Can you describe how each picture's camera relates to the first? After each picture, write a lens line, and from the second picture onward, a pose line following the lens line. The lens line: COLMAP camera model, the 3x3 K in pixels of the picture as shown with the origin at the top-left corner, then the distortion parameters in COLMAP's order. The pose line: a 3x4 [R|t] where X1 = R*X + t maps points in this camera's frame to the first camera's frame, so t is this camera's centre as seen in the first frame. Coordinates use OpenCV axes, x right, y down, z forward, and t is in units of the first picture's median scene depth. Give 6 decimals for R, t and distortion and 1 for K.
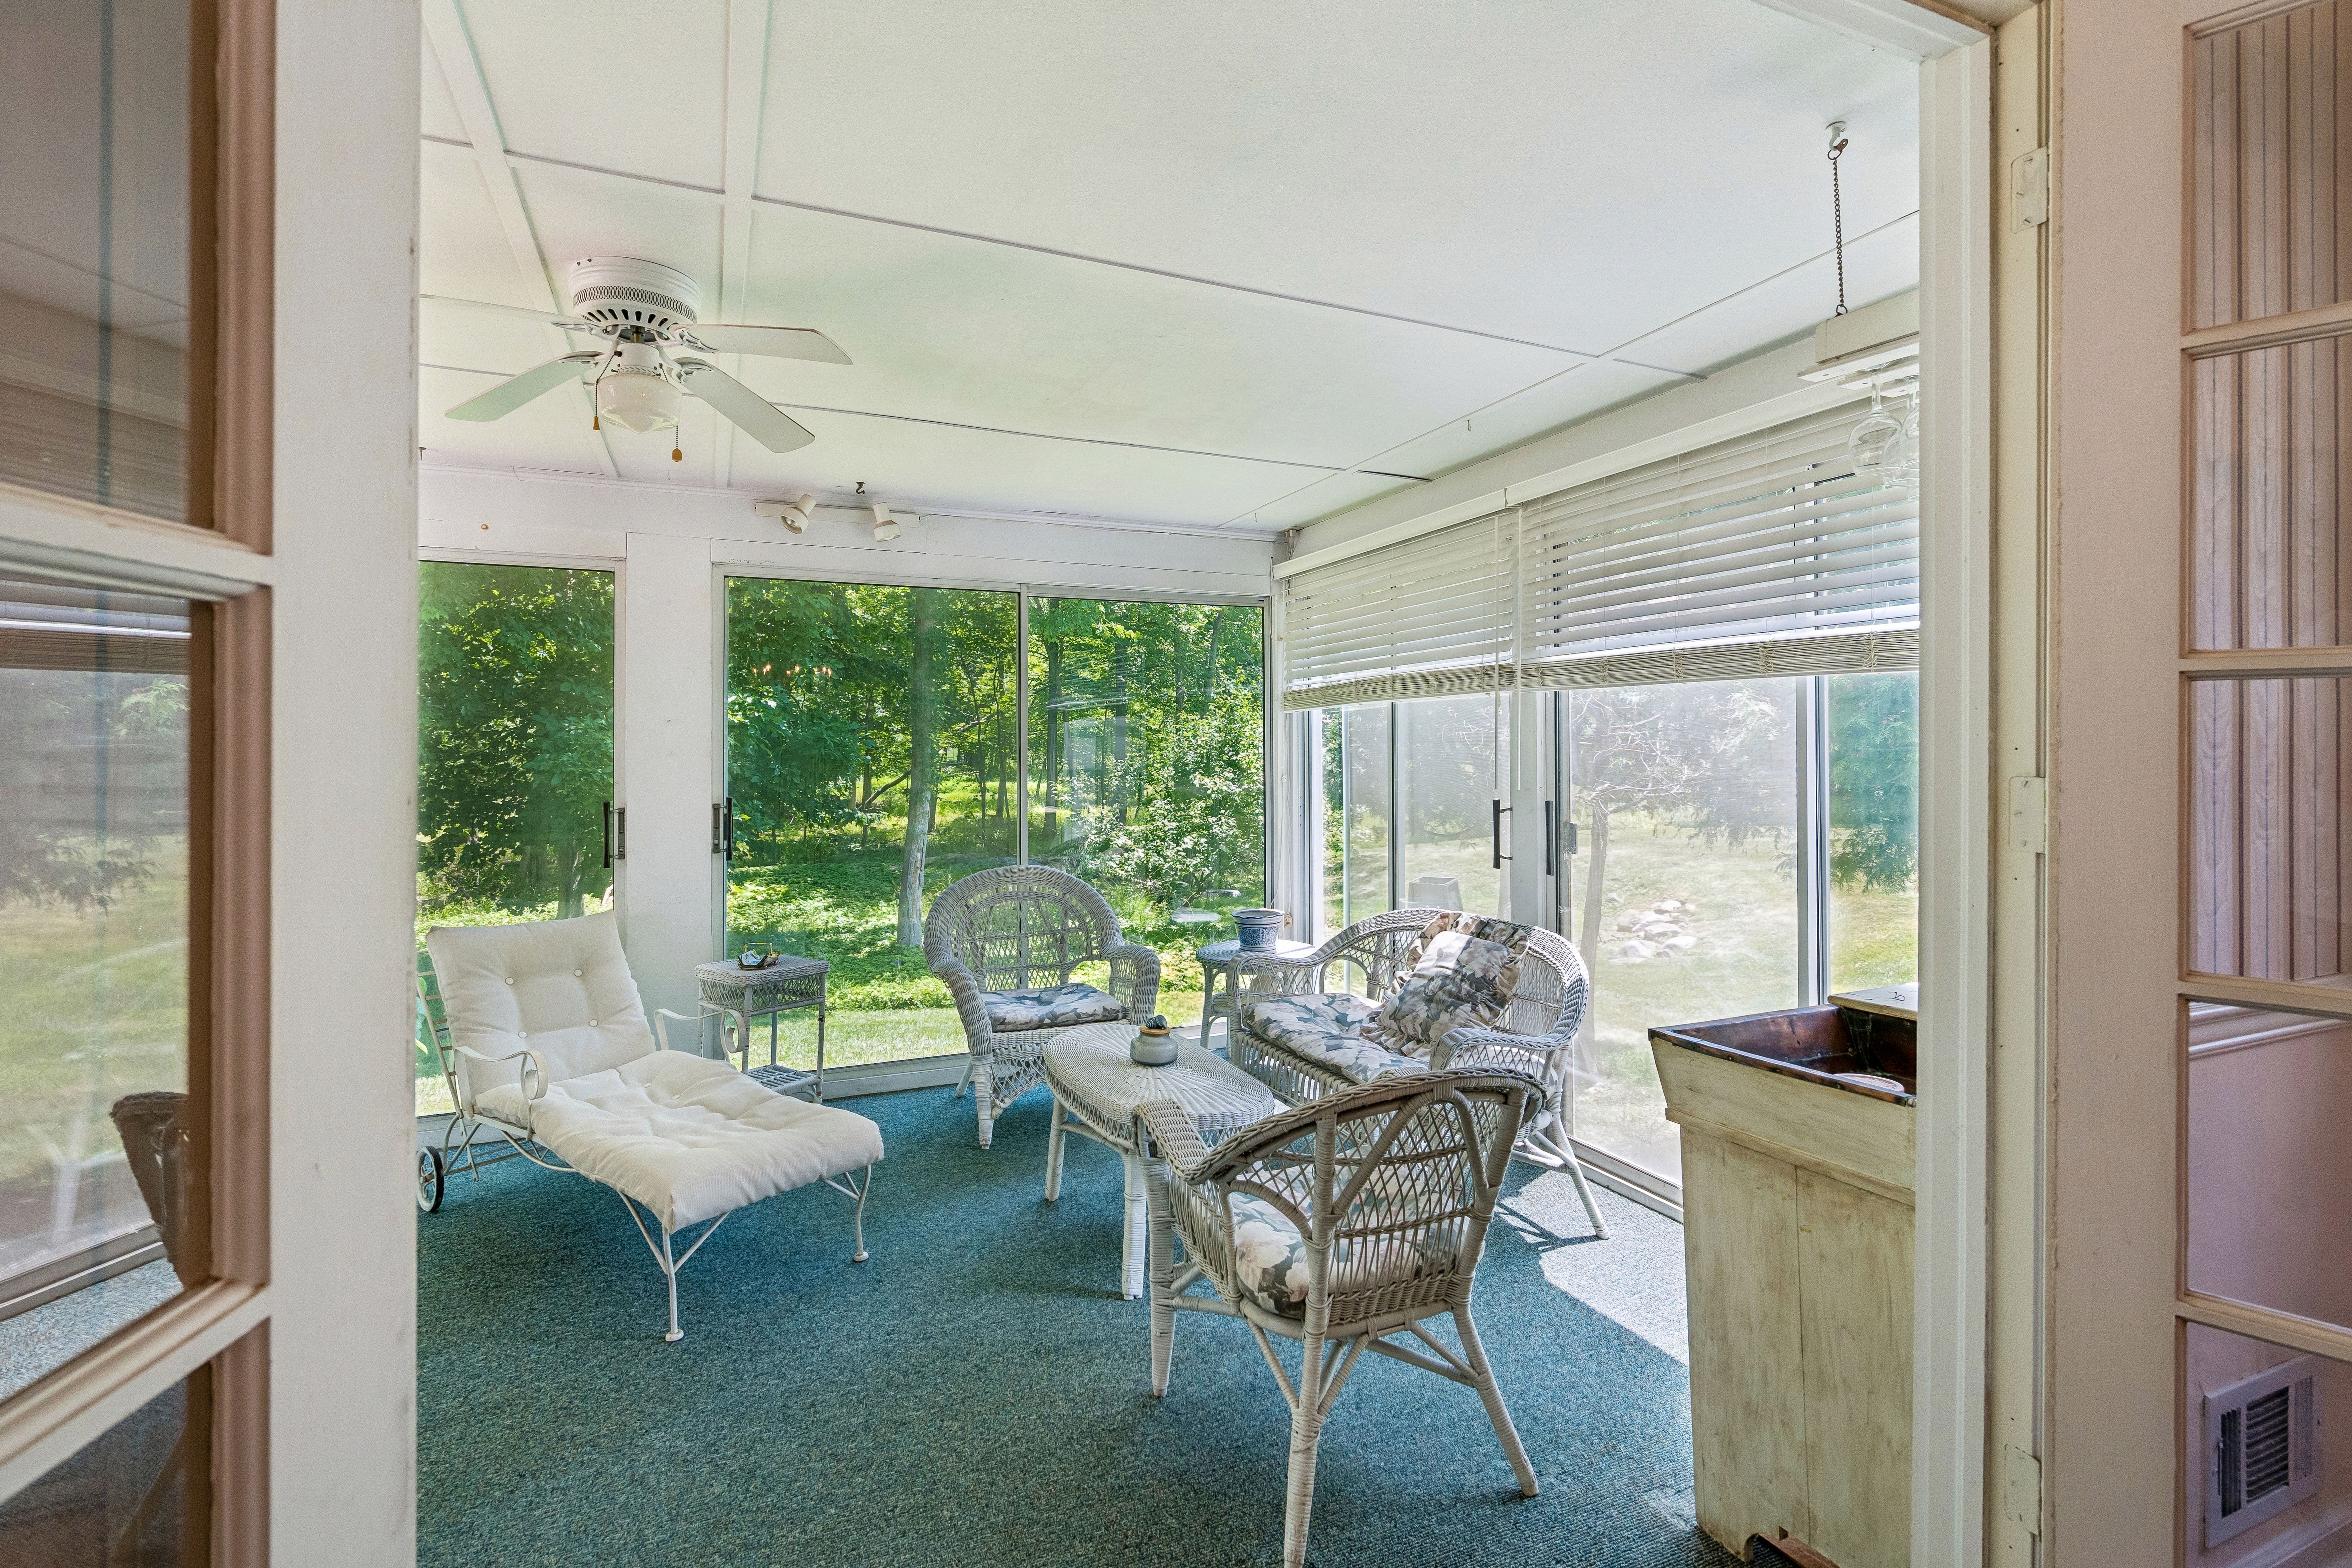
lens RADIAL K [[1062.4, 0, 1179.9], [0, 1062.4, 741.8], [0, 0, 1]] dist [-0.010838, 0.004467]
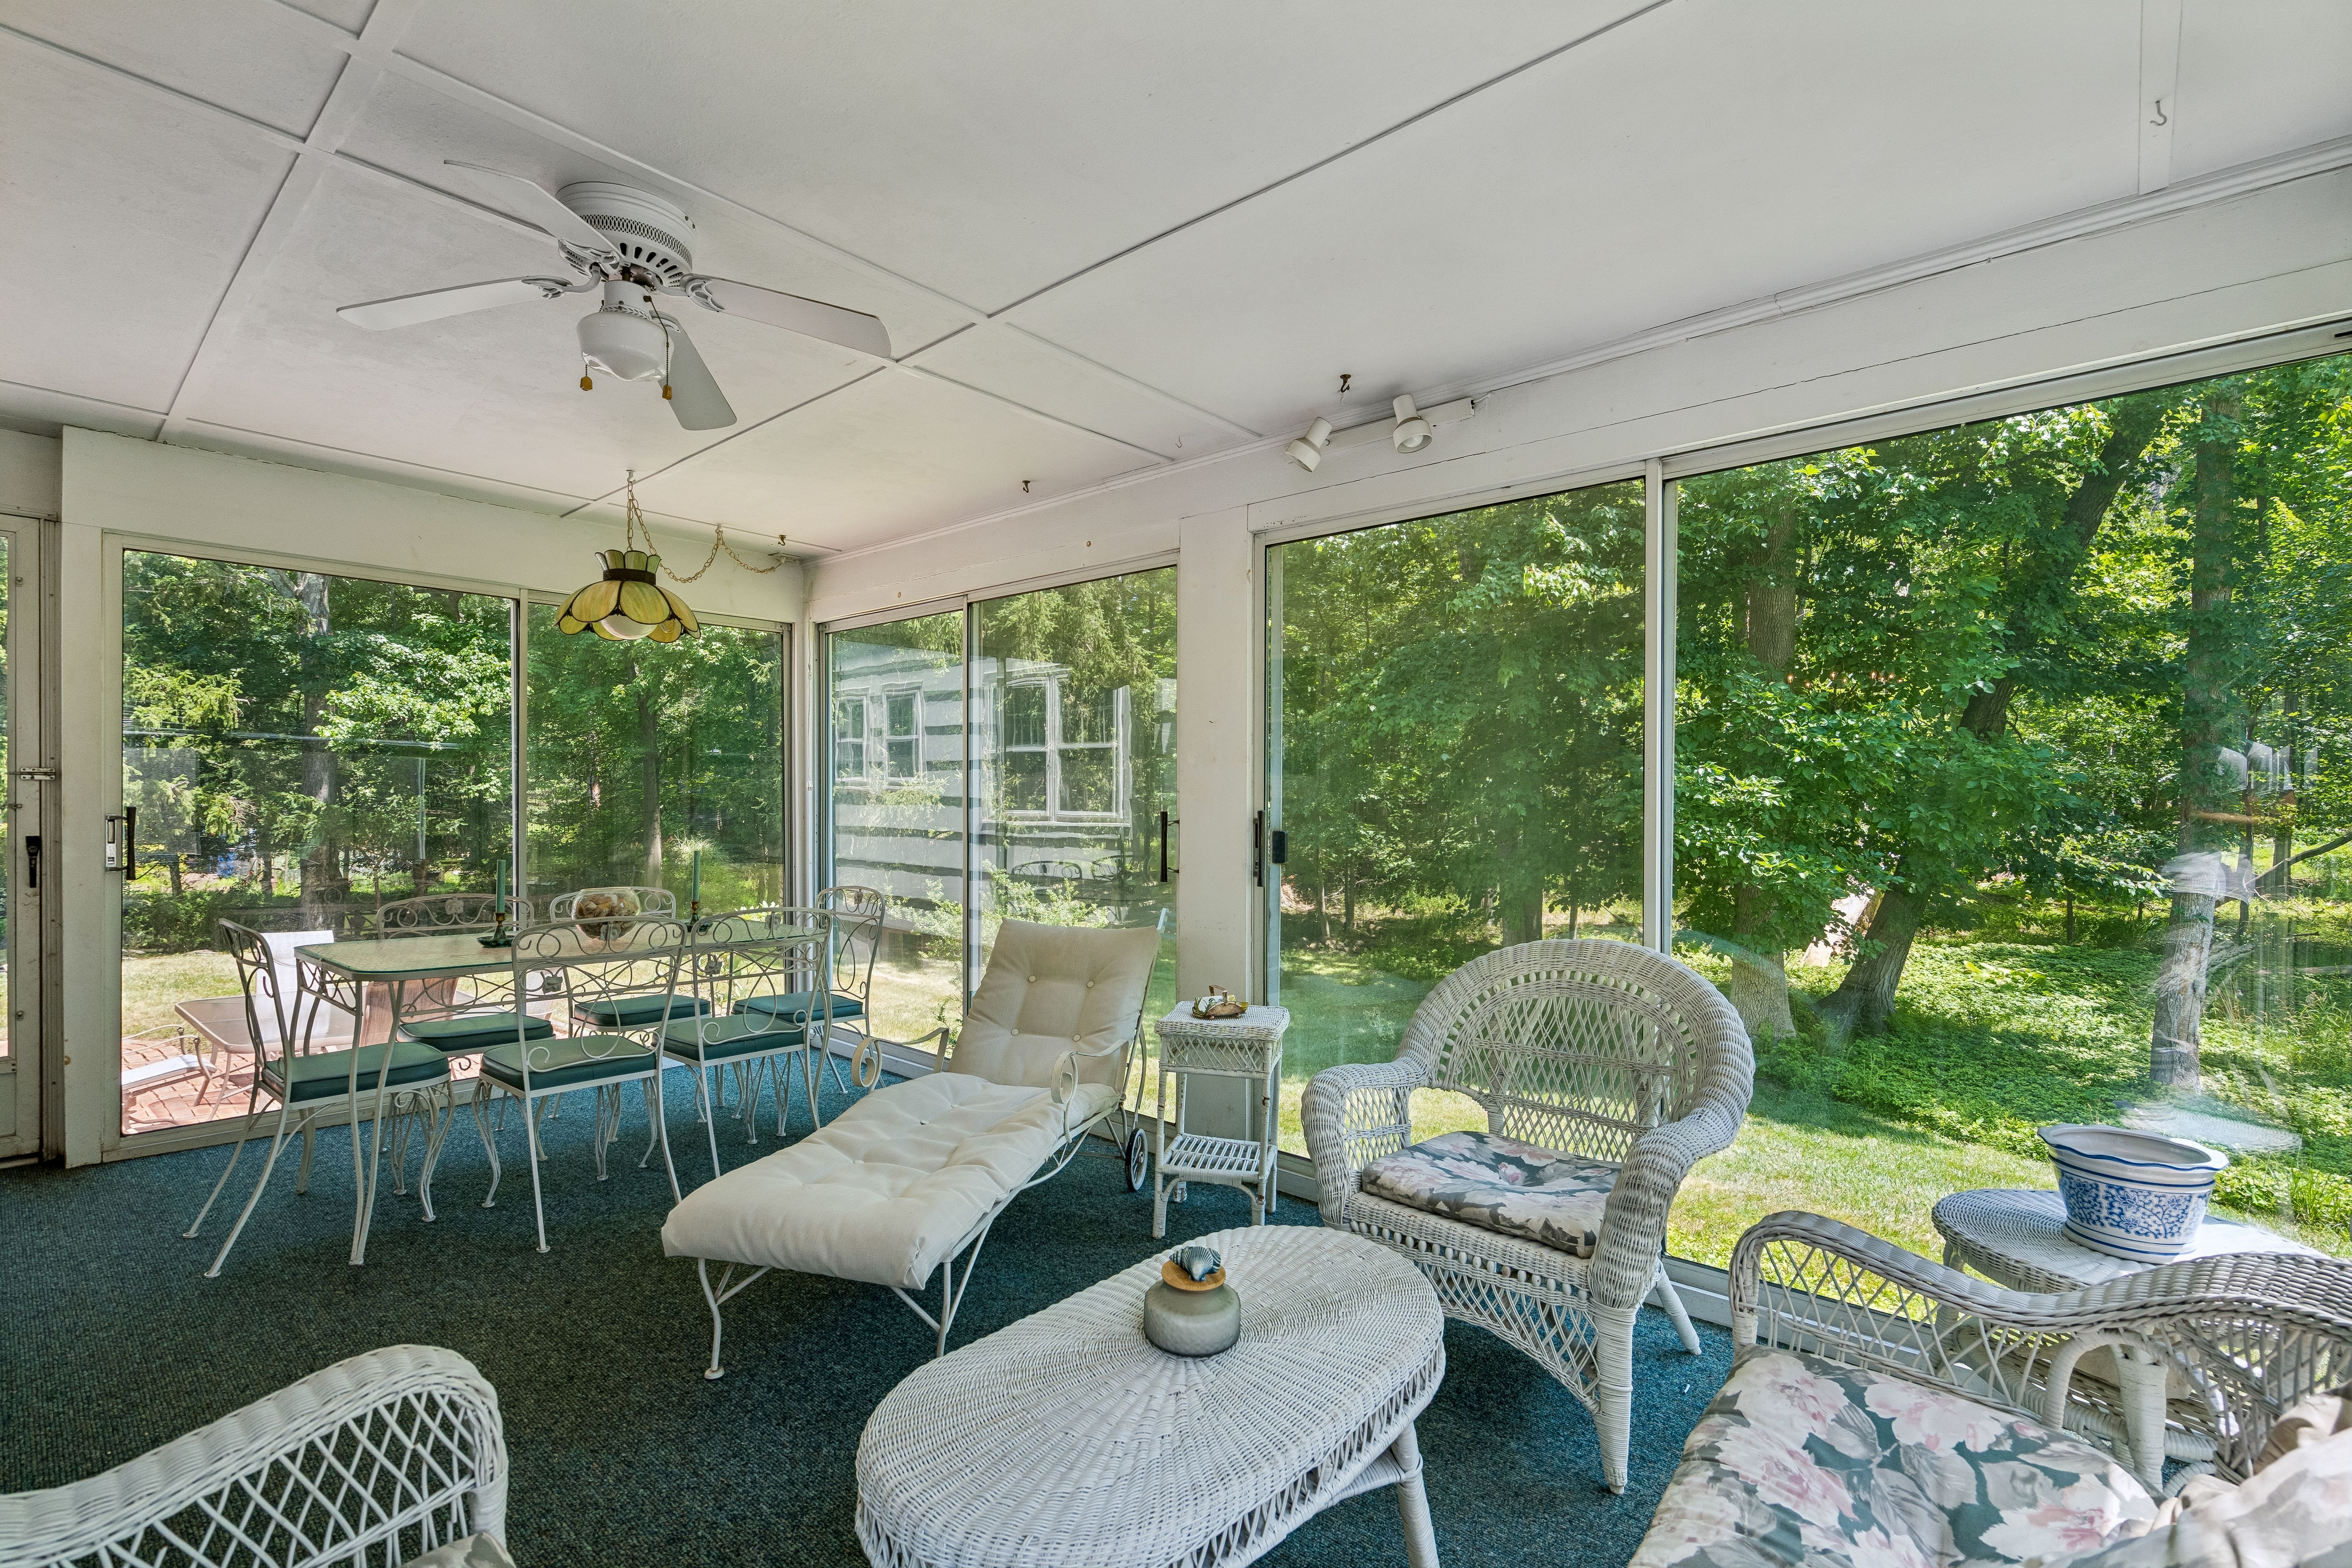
lens RADIAL K [[1062.4, 0, 1212.7], [0, 1062.4, 804.0], [0, 0, 1]] dist [-0.010838, 0.004467]
pose [[0.425573, 0.007428, -0.904893, 0.351601], [-0.001454, 0.999971, 0.007525, 0.046335], [0.904923, -0.001887, 0.425572, 0.684995]]
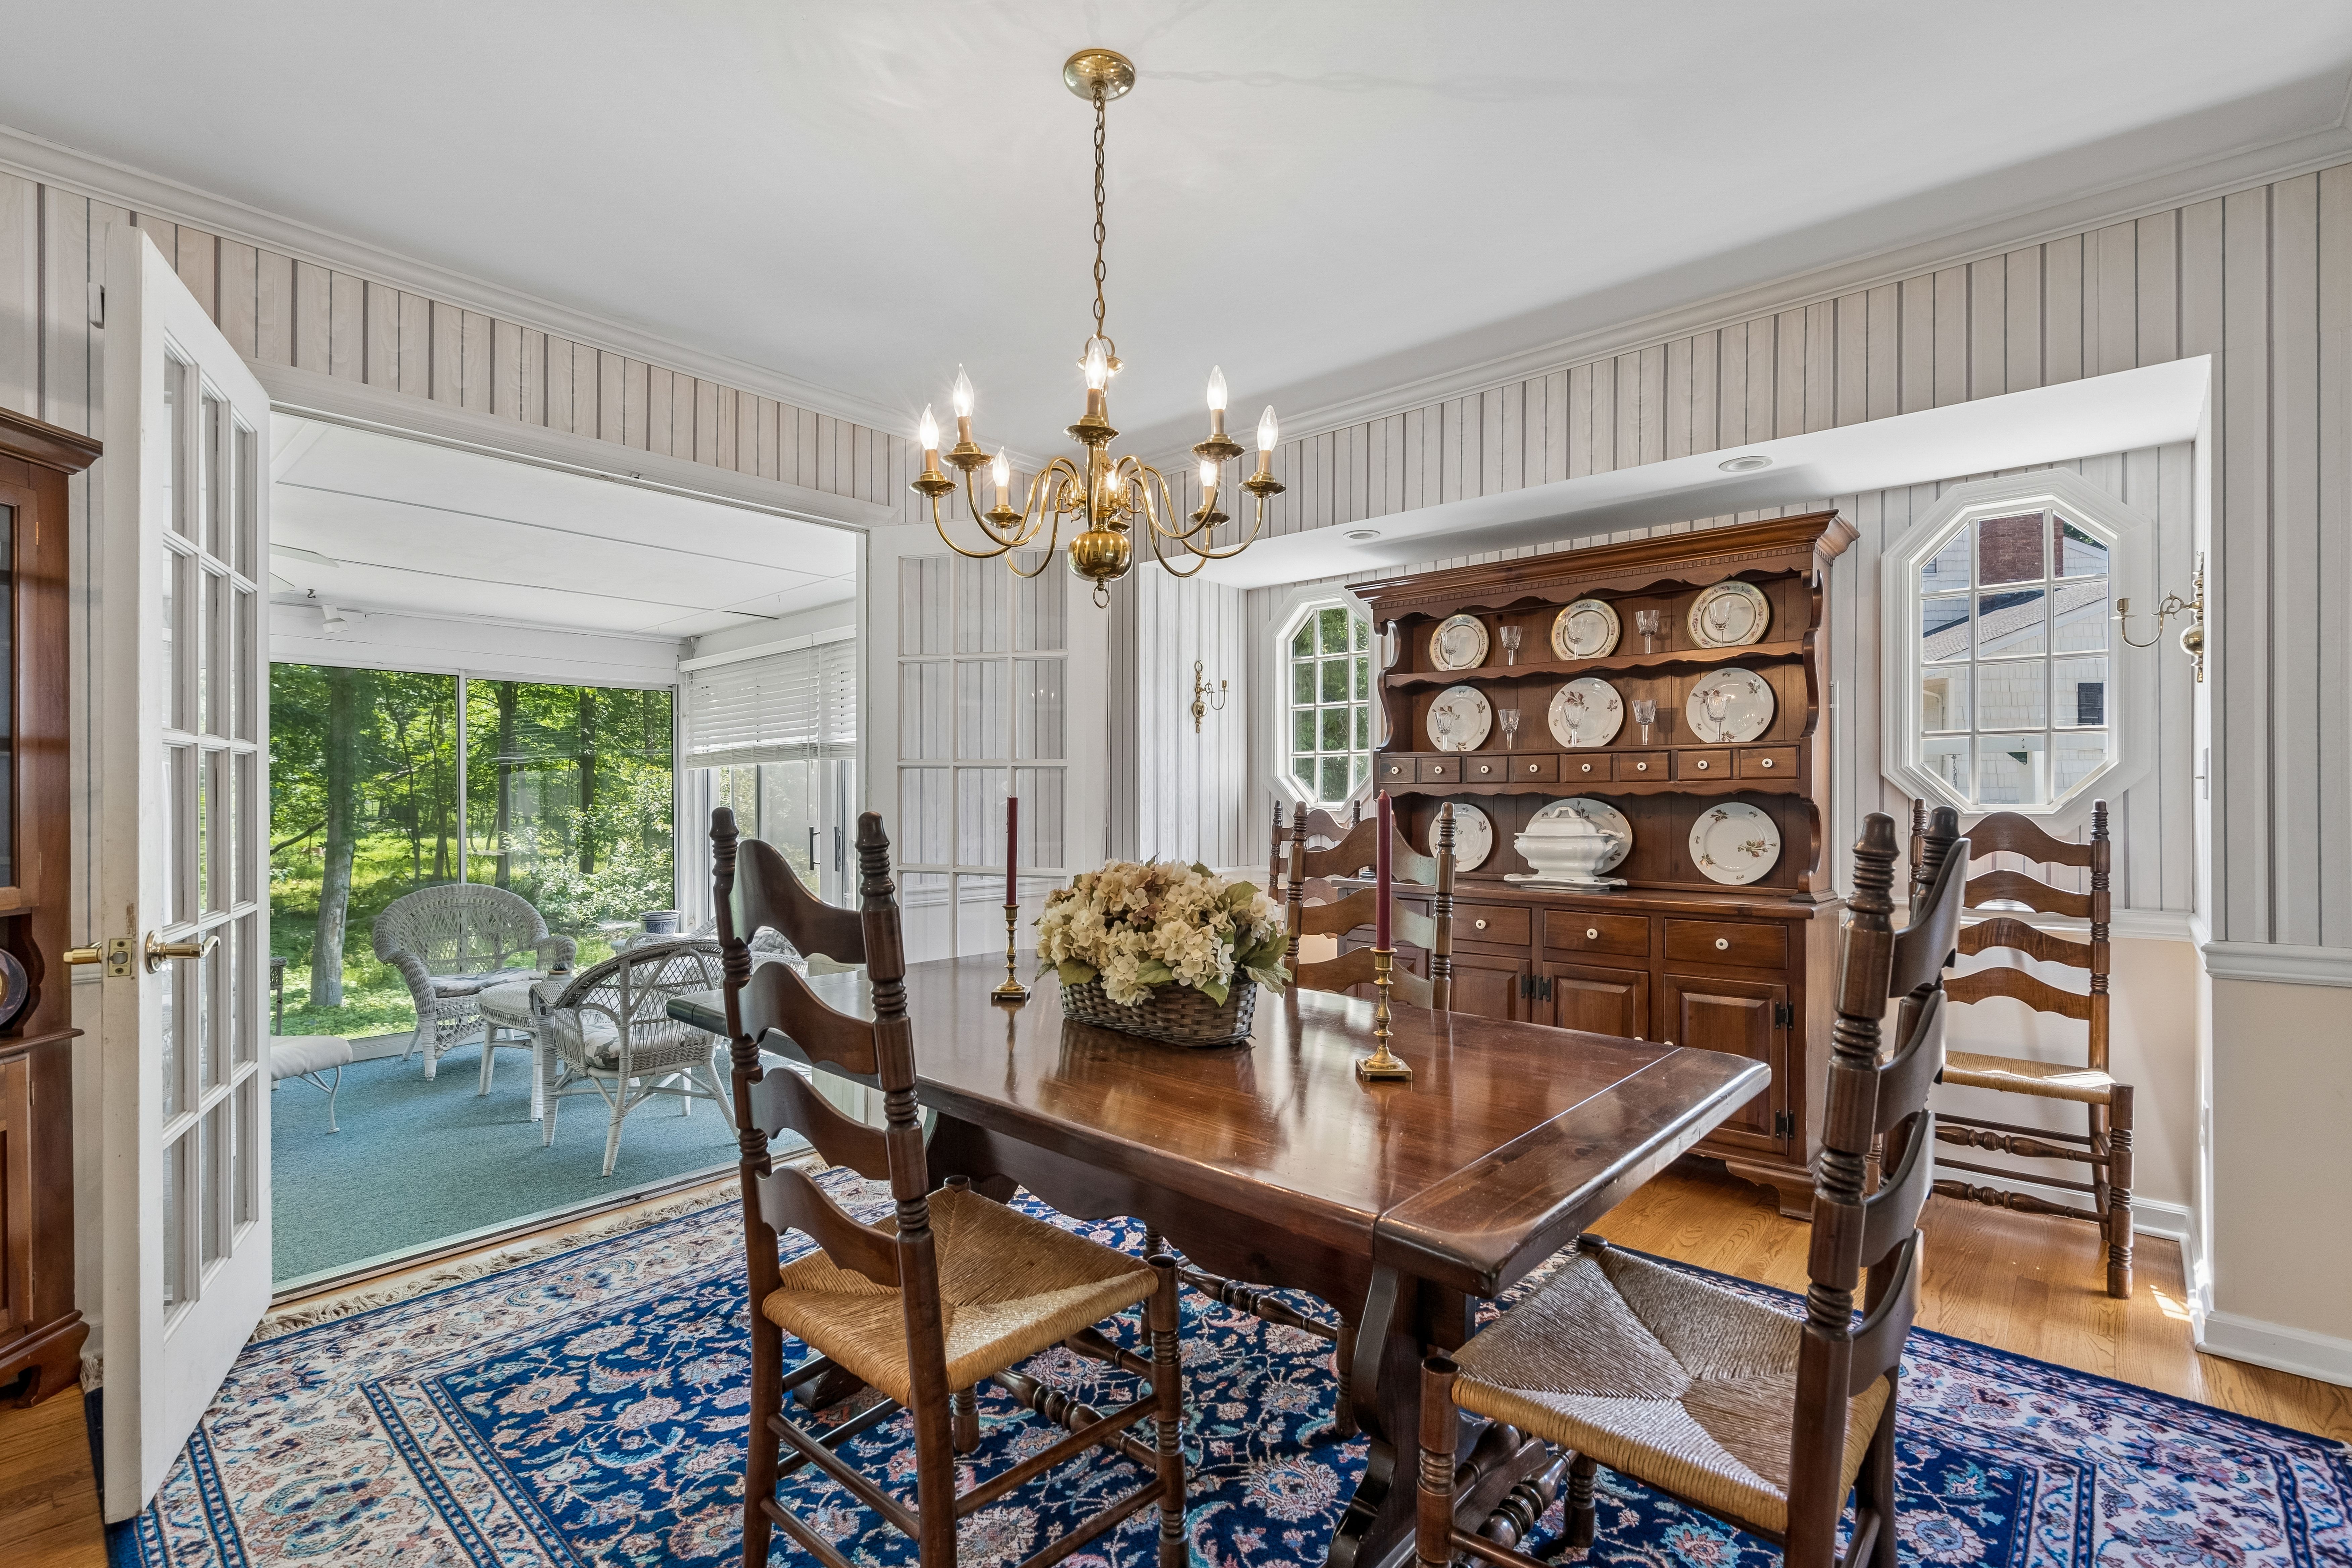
lens RADIAL K [[1062.4, 0, 1164.7], [0, 1062.4, 807.0], [0, 0, 1]] dist [-0.010838, 0.004467]
pose [[0.907186, -0.003672, 0.420713, 0.113172], [-0.001109, 0.999938, 0.011118, 0.005951], [-0.420728, -0.010553, 0.907126, -0.691215]]
